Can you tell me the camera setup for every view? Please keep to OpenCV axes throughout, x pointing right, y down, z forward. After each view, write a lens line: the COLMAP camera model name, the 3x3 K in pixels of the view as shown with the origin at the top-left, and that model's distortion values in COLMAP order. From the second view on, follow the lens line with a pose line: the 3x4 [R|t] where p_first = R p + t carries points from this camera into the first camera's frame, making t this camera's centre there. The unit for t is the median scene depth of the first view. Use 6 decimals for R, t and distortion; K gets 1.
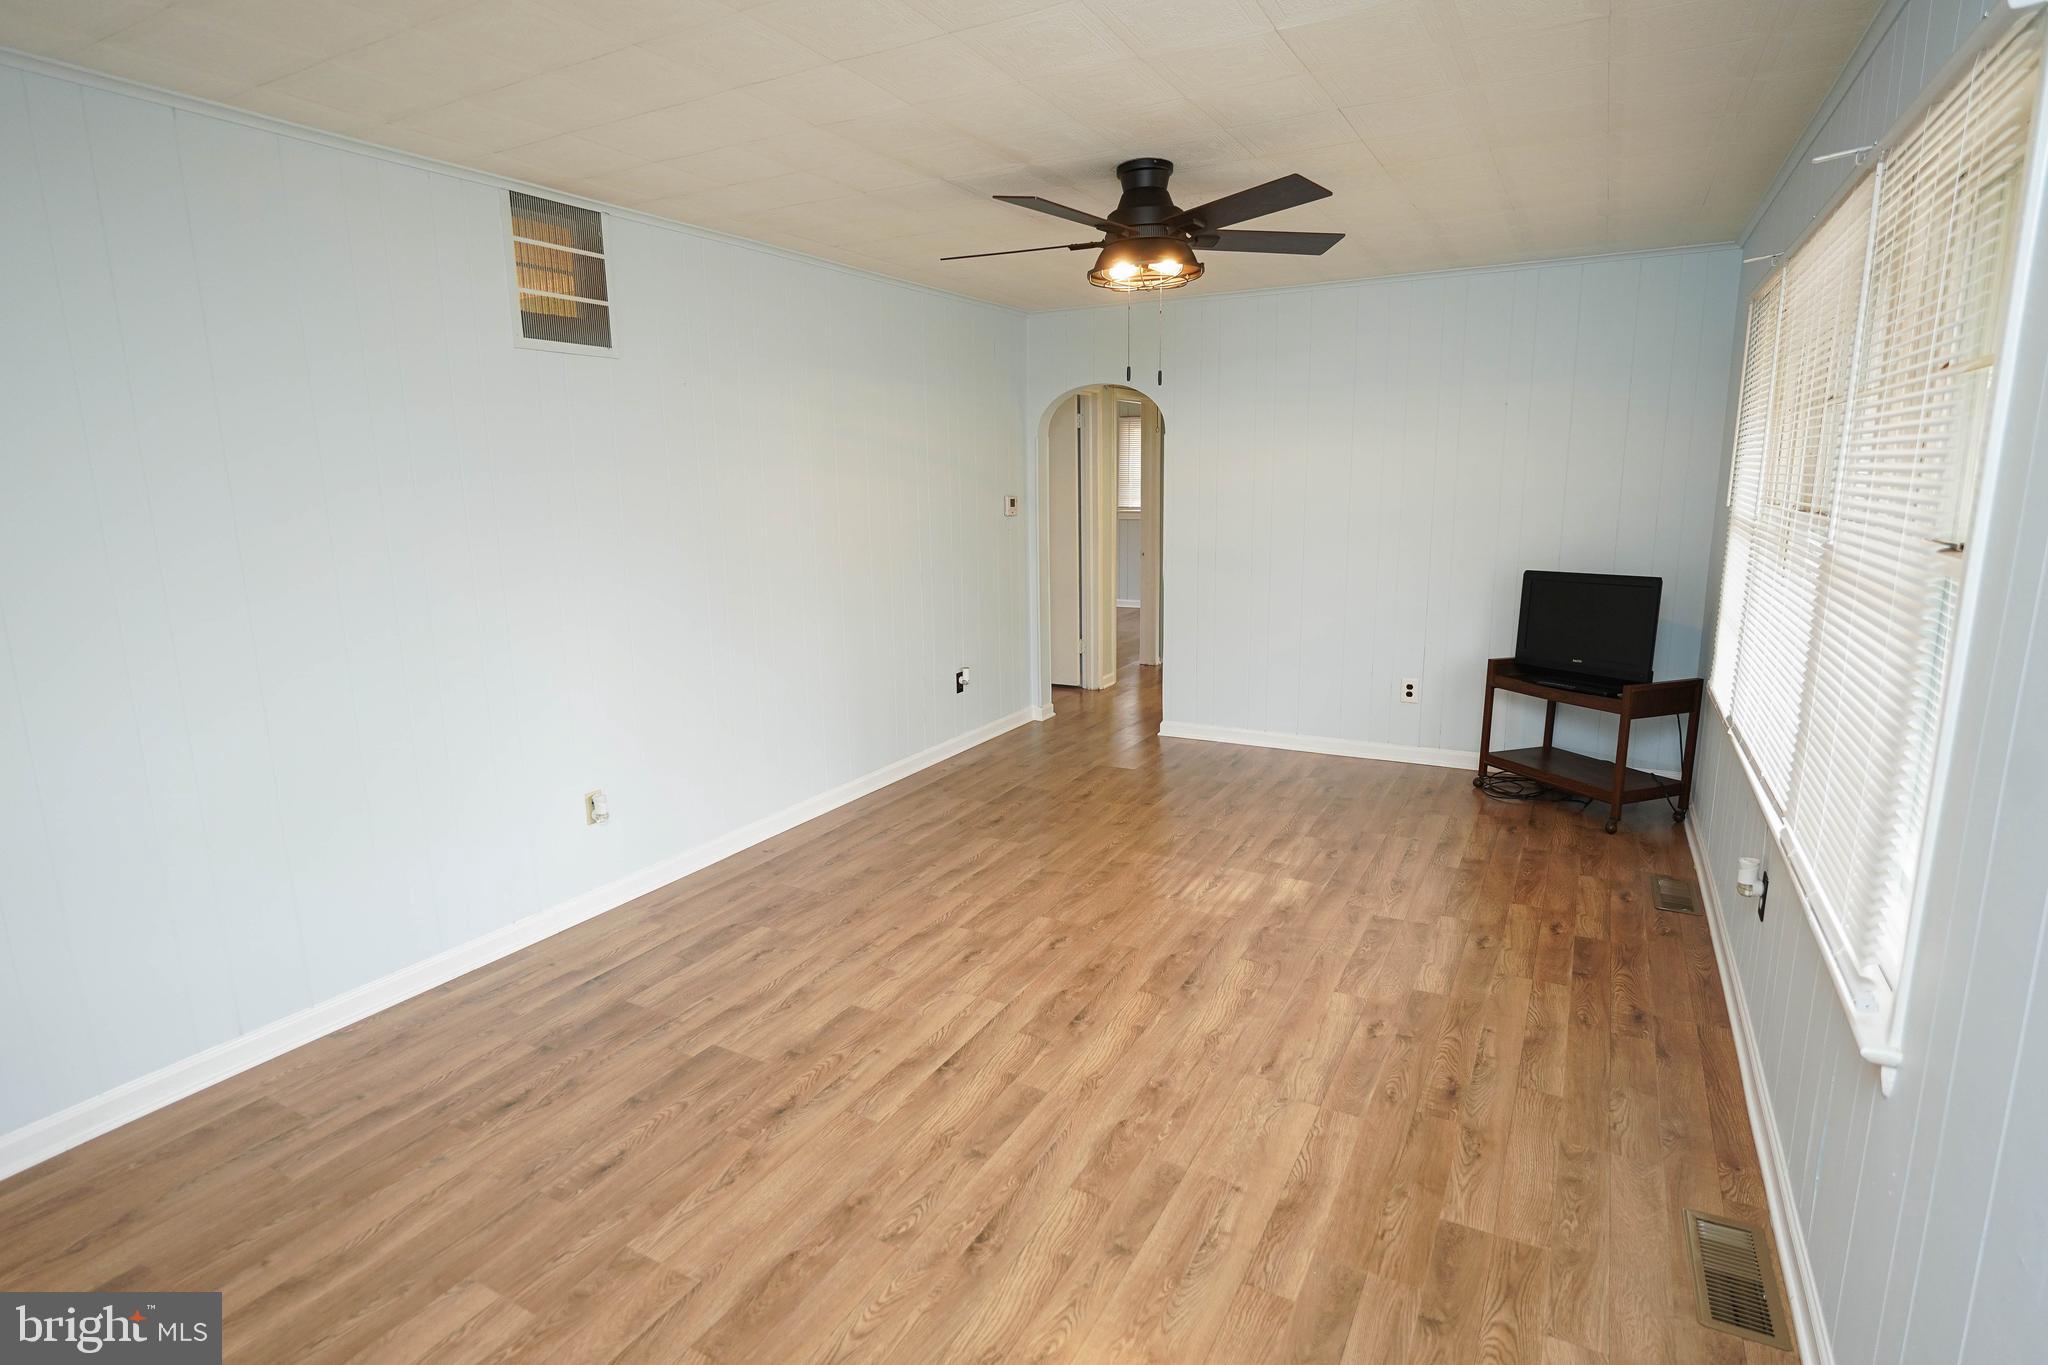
lens RADIAL K [[1028.6, 0, 1022.5], [0, 1028.6, 681.9], [0, 0, 1]] dist [0.000296, 0.000062]
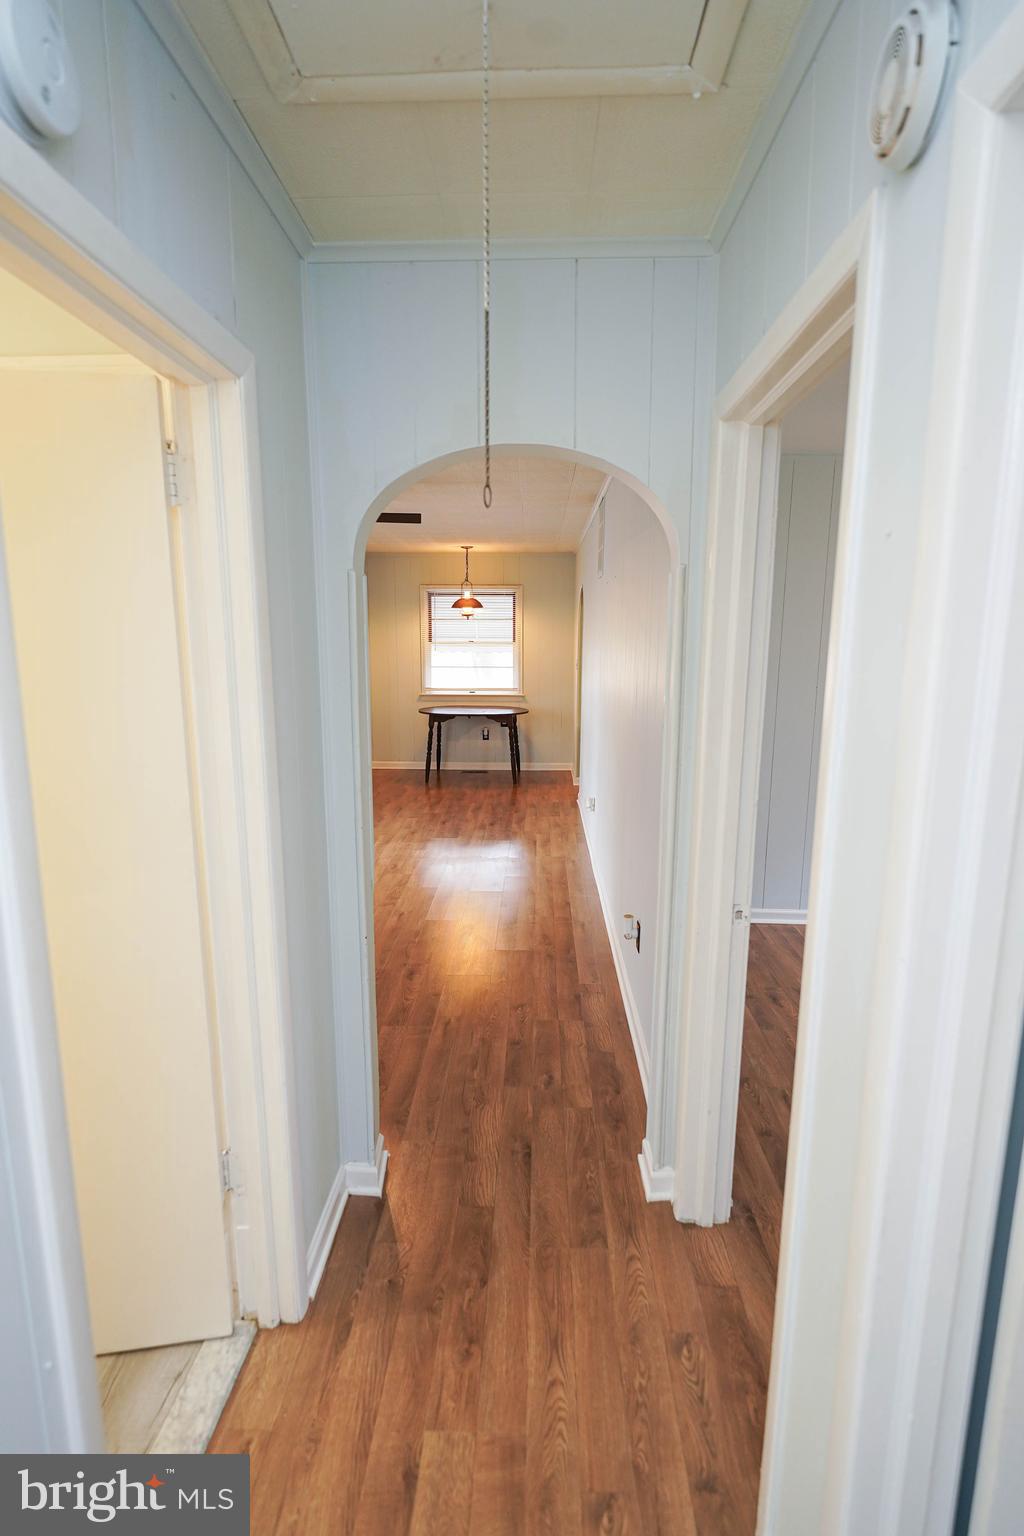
lens RADIAL K [[771.4, 0, 507.2], [0, 771.4, 770.8], [0, 0, 1]] dist [0.000296, 0.000062]
pose [[-0.884709, 0.016824, -0.465841, 0.278237], [-0.163471, 0.924684, 0.343854, -0.279217], [0.436541, 0.380362, -0.815326, 1.448340]]
